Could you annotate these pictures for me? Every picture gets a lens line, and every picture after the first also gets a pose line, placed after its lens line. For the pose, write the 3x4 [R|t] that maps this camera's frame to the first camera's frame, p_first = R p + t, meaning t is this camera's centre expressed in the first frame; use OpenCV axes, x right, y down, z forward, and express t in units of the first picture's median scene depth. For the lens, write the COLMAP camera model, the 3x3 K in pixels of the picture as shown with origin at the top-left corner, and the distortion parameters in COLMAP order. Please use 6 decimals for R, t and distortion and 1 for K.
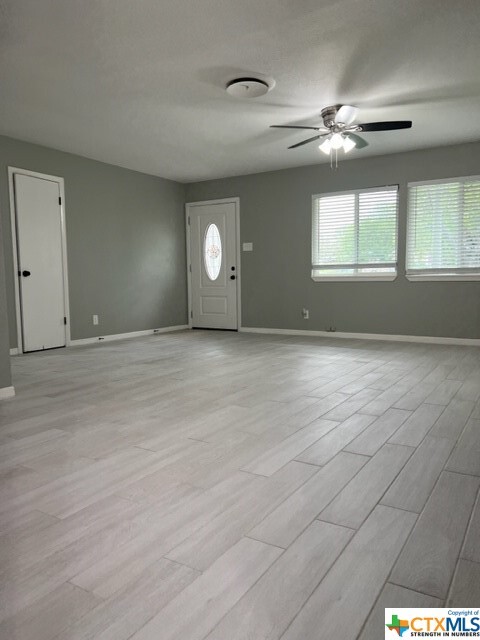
lens RADIAL K [[479.6, 0, 240.0], [0, 479.6, 320.0], [0, 0, 1]] dist [0.029902, -0.059717]
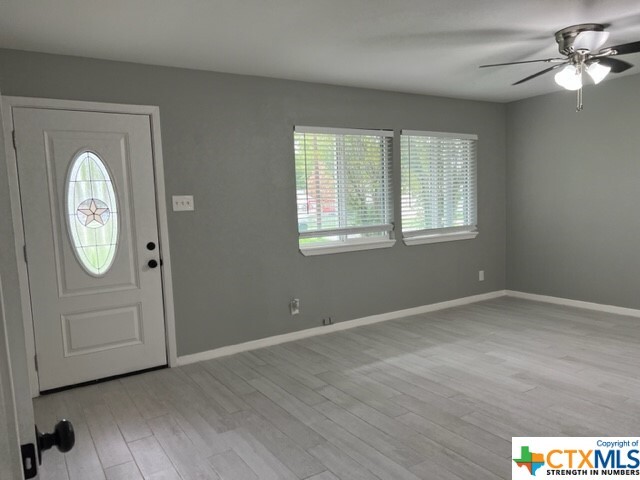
lens RADIAL K [[479.6, 0, 320.0], [0, 479.6, 240.0], [0, 0, 1]] dist [0.029902, -0.059717]
pose [[0.413936, -0.076103, 0.907119, -0.404092], [0.114068, 0.992981, 0.031255, -0.111310], [-0.903131, 0.090535, 0.419711, 0.642813]]
